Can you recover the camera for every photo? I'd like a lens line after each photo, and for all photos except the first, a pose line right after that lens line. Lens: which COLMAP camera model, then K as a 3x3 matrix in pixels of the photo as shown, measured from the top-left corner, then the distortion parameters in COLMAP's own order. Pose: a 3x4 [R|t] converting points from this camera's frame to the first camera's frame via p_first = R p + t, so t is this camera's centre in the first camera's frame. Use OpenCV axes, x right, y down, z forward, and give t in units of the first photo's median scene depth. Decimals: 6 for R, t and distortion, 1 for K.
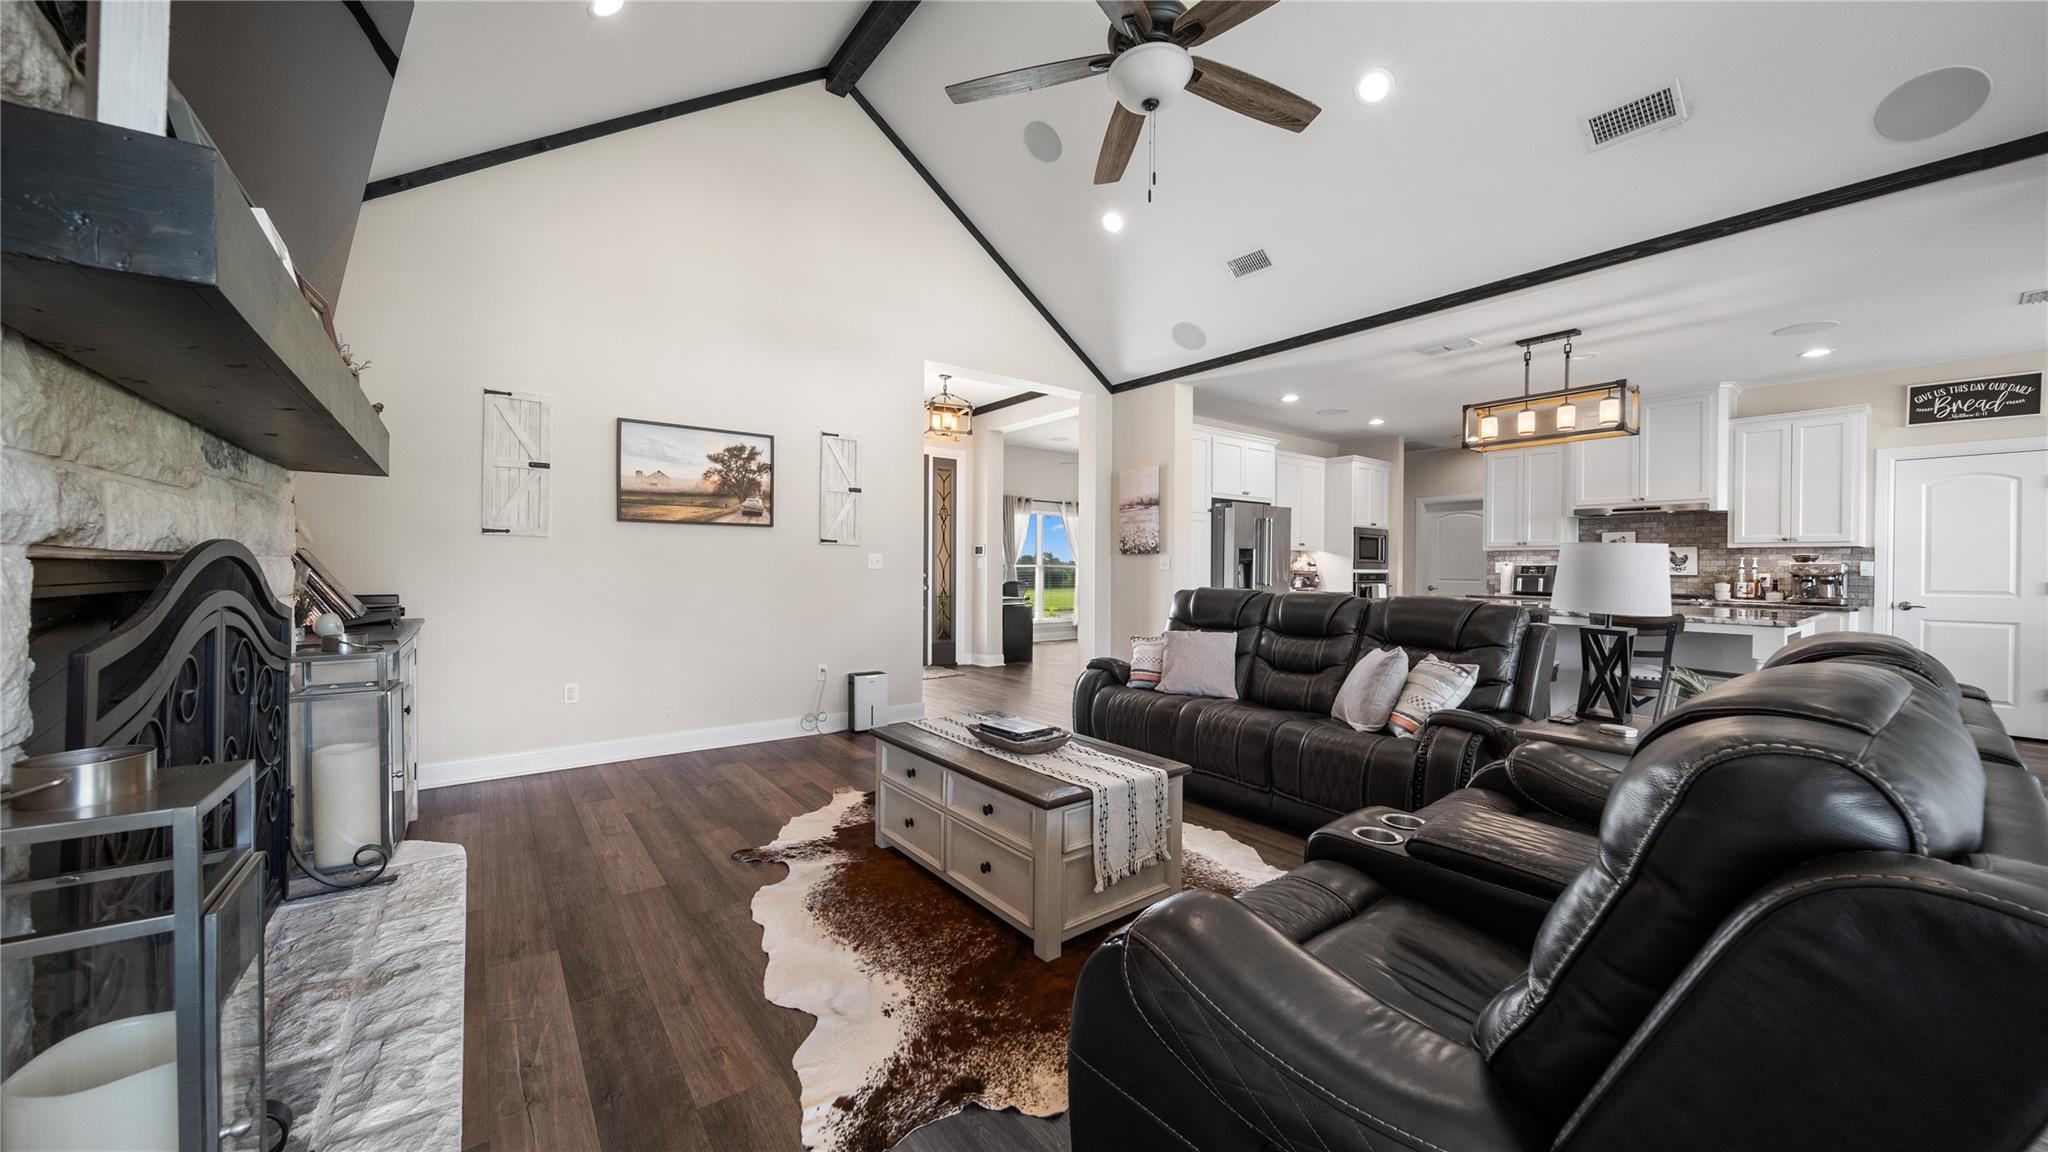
lens RADIAL K [[724.8, 0, 1014.1], [0, 724.8, 568.0], [0, 0, 1]] dist [-0.002637, -0.000508]
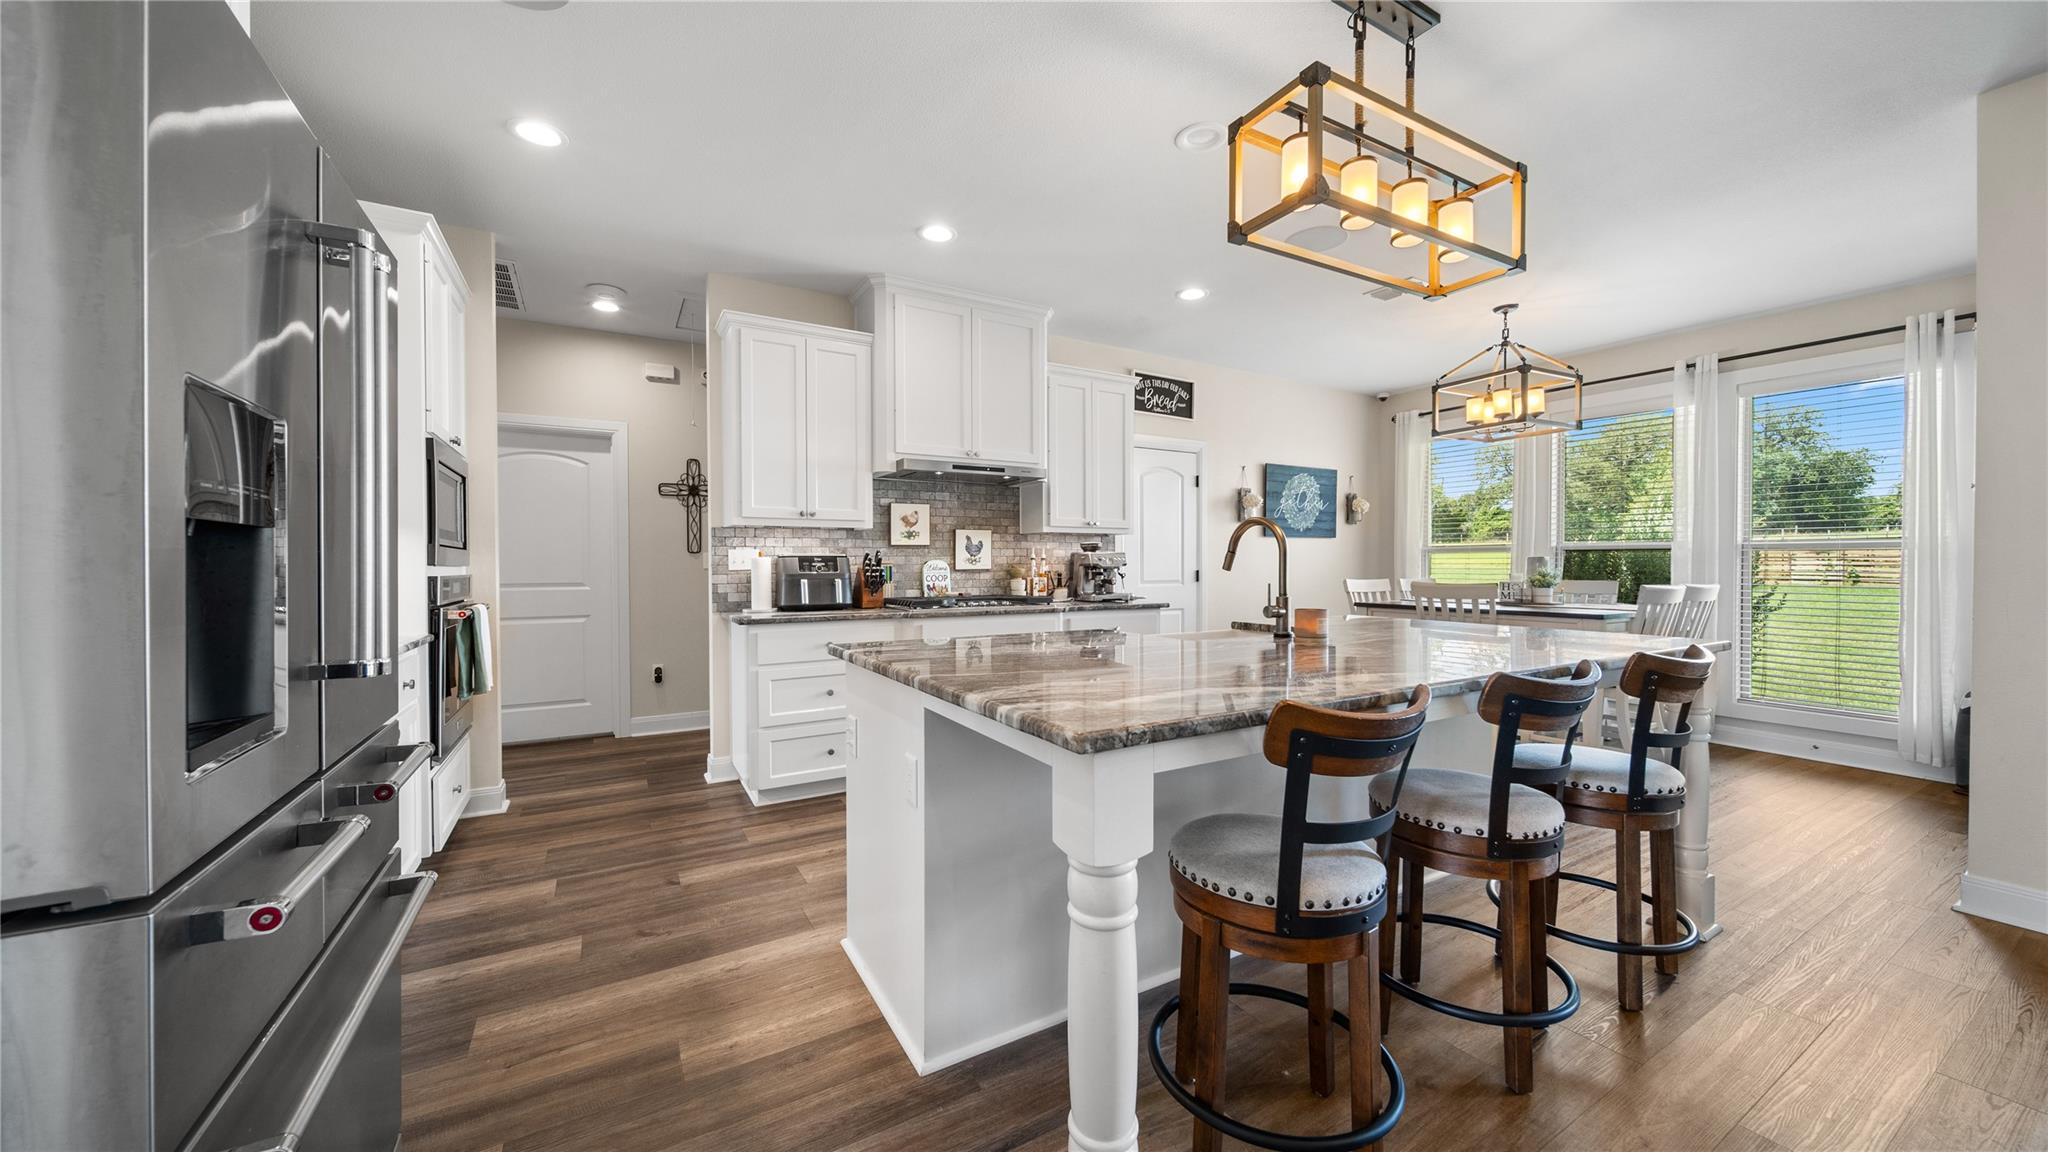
lens RADIAL K [[724.8, 0, 1010.1], [0, 724.8, 567.7], [0, 0, 1]] dist [-0.002637, -0.000508]
pose [[0.133903, -0.013657, 0.990900, 0.240973], [0.004777, 0.999902, 0.013136, -0.001165], [-0.990983, 0.002975, 0.133956, 0.981570]]
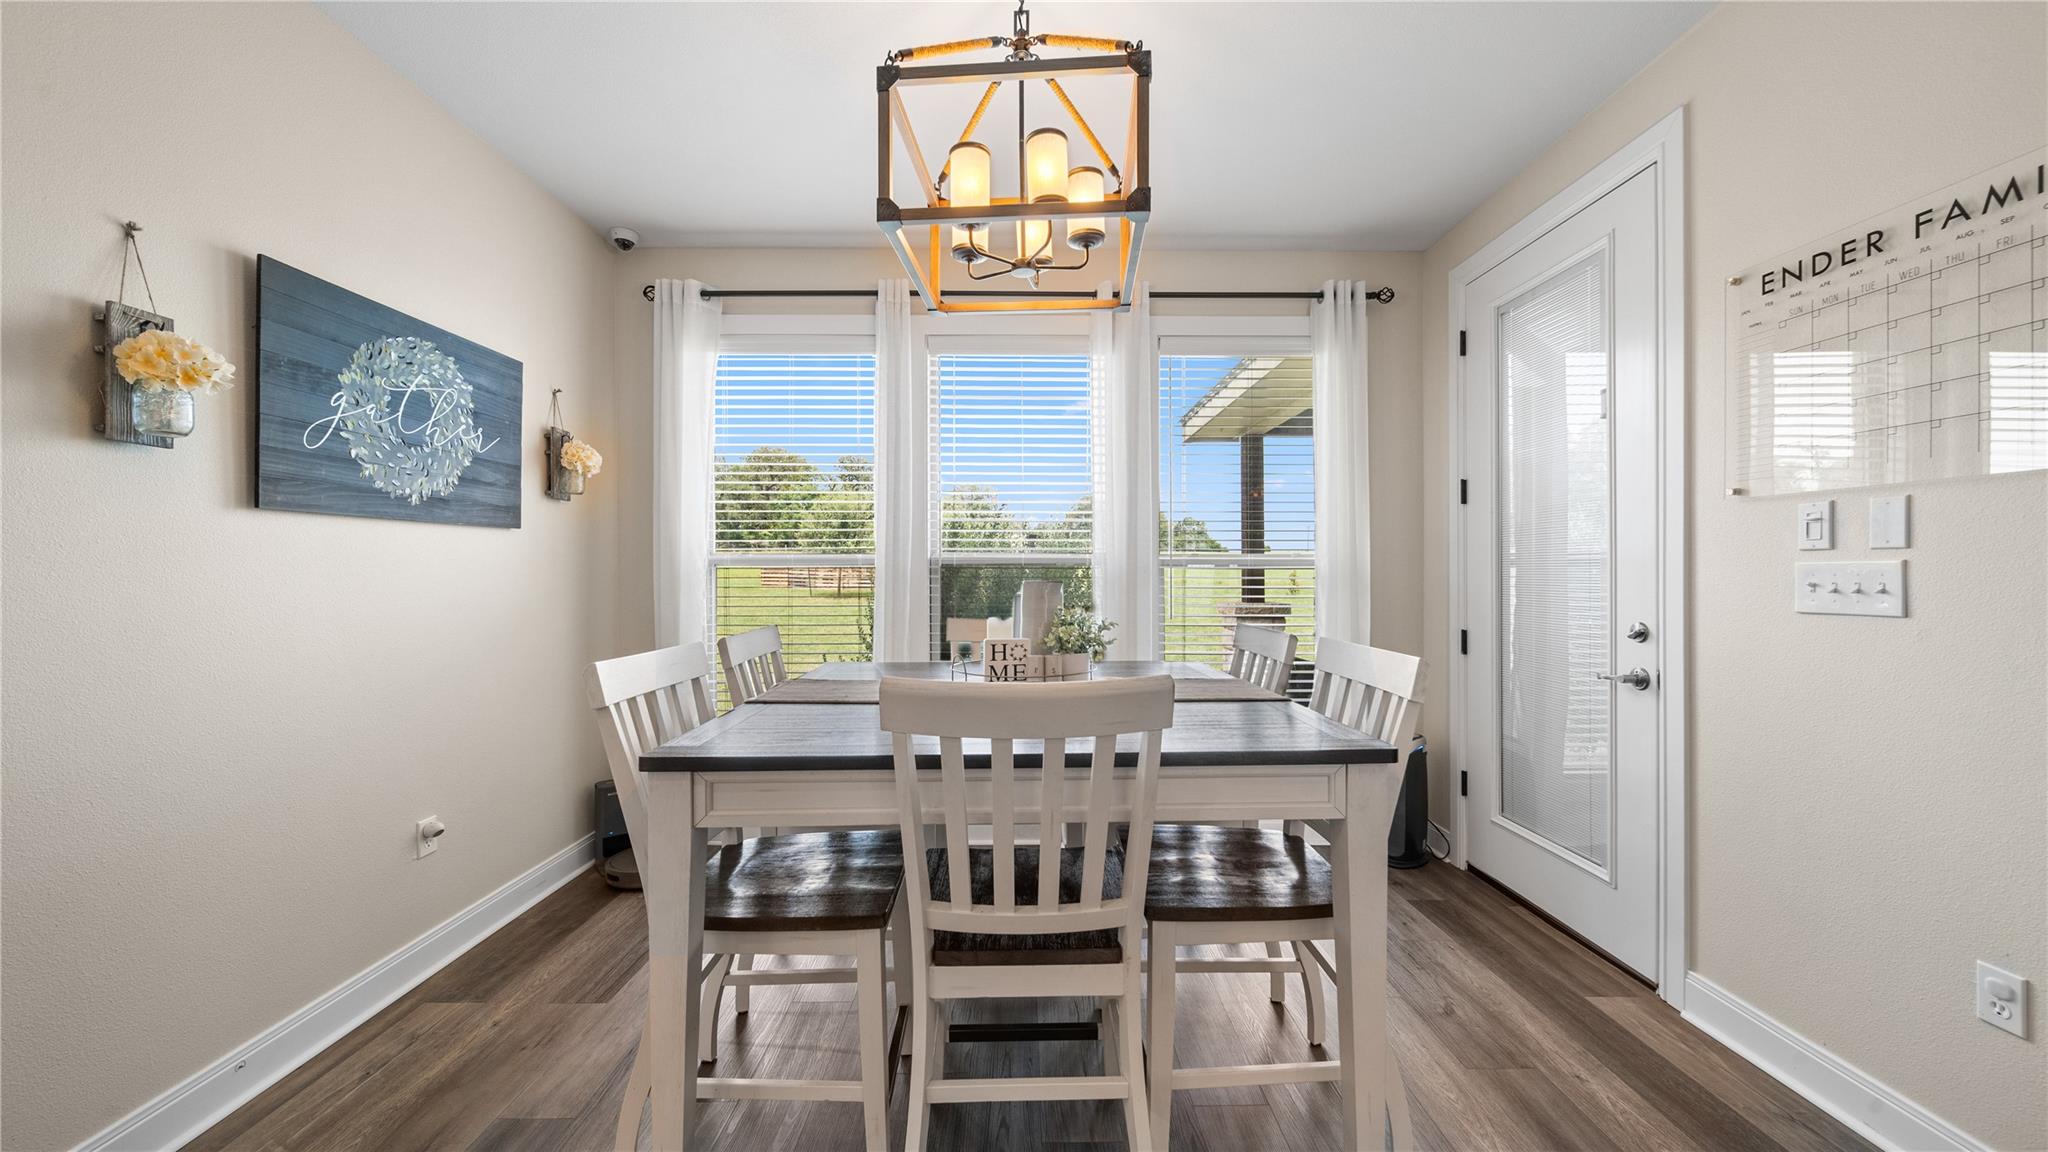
lens RADIAL K [[724.3, 0, 1036.6], [0, 724.3, 573.5], [0, 0, 1]] dist [-0.000882, -0.000048]
pose [[-0.812655, -0.000468, 0.582744, 0.882612], [0.002303, 0.999989, 0.004014, -0.003889], [-0.582740, 0.004604, -0.812646, 0.814356]]
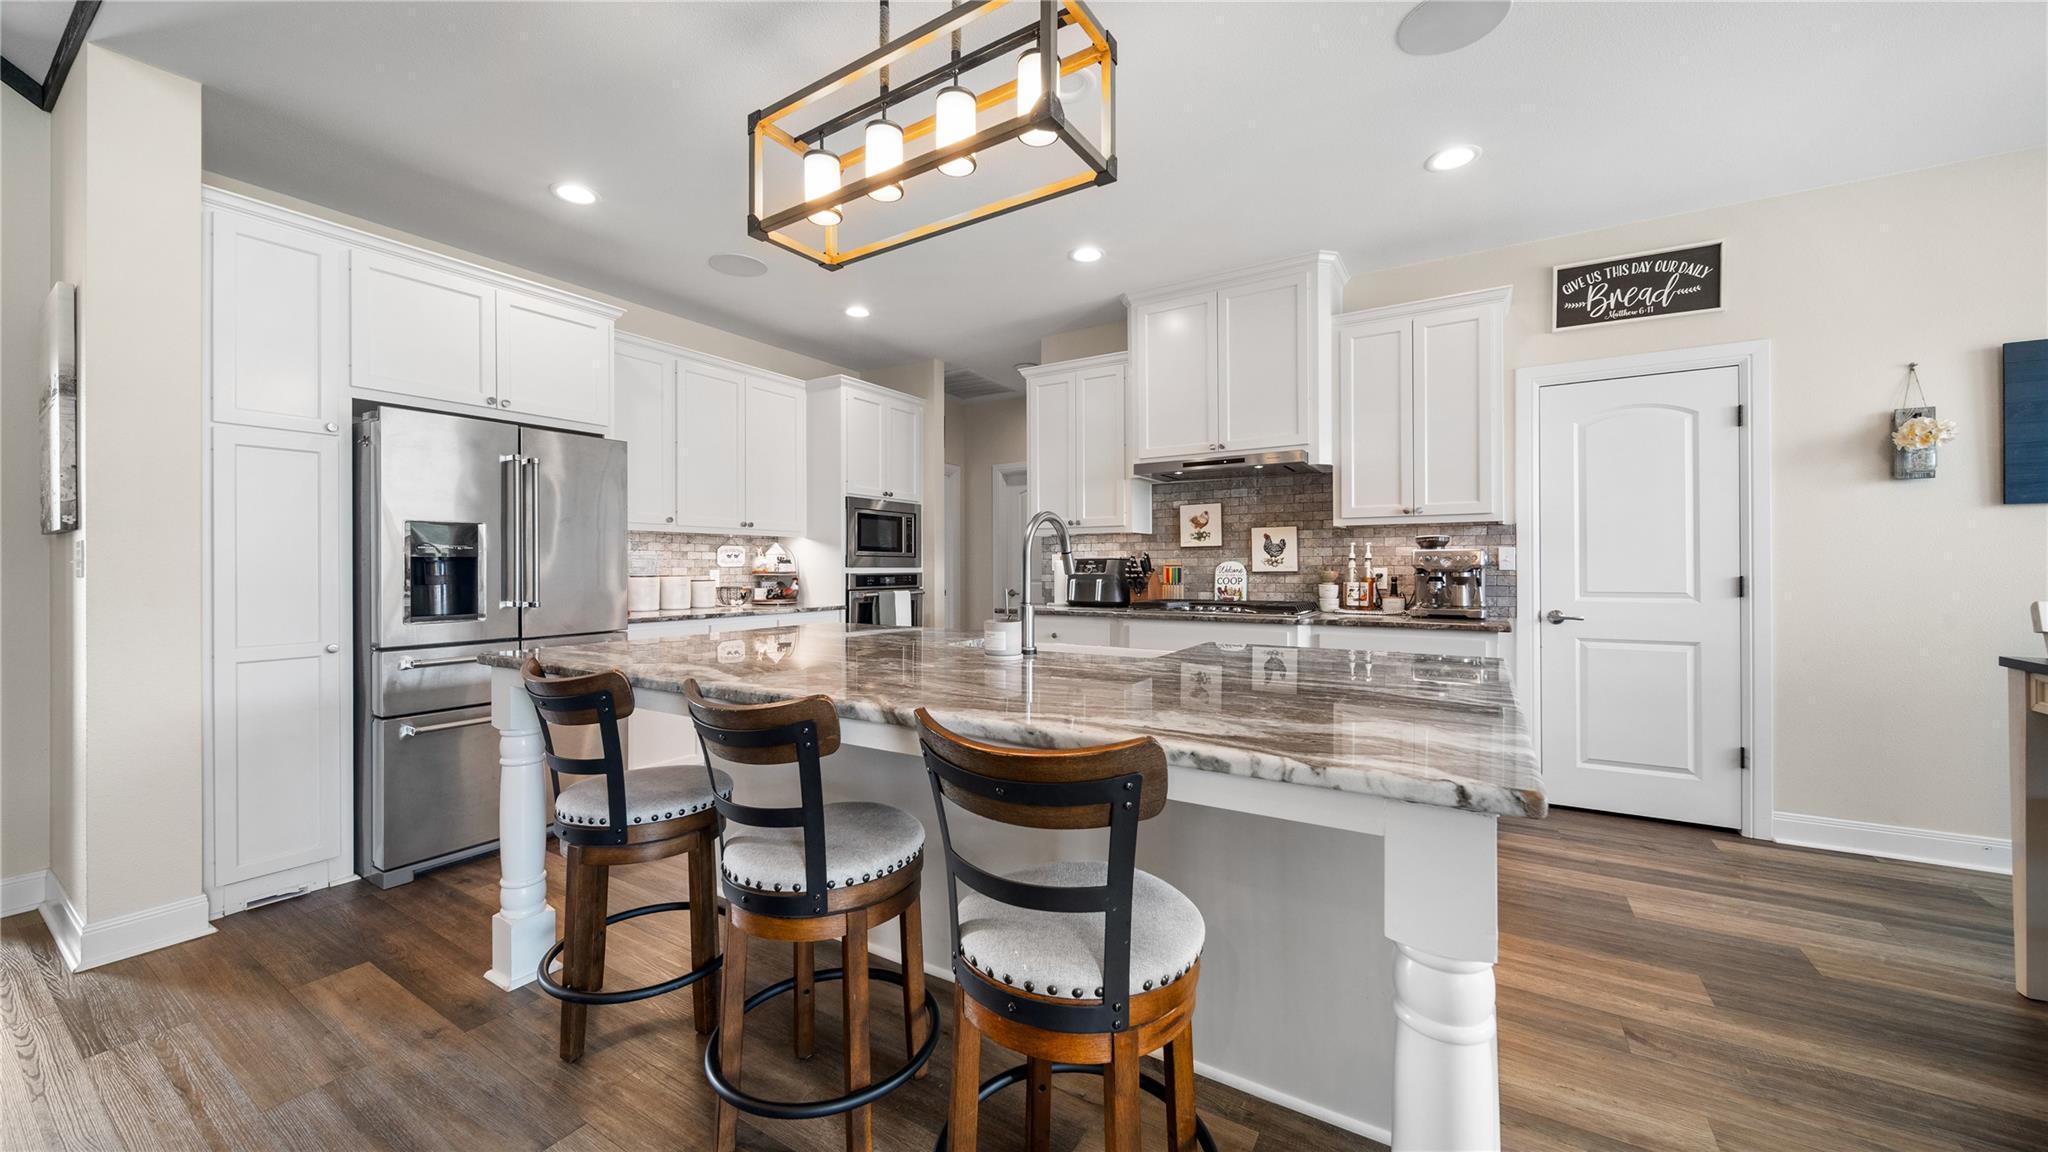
lens RADIAL K [[724.8, 0, 1022.0], [0, 724.8, 561.2], [0, 0, 1]] dist [-0.002637, -0.000508]
pose [[0.936288, -0.006922, 0.351166, 0.552373], [0.010374, 0.999915, -0.007950, 0.003910], [-0.351081, 0.011086, 0.936279, 0.545585]]
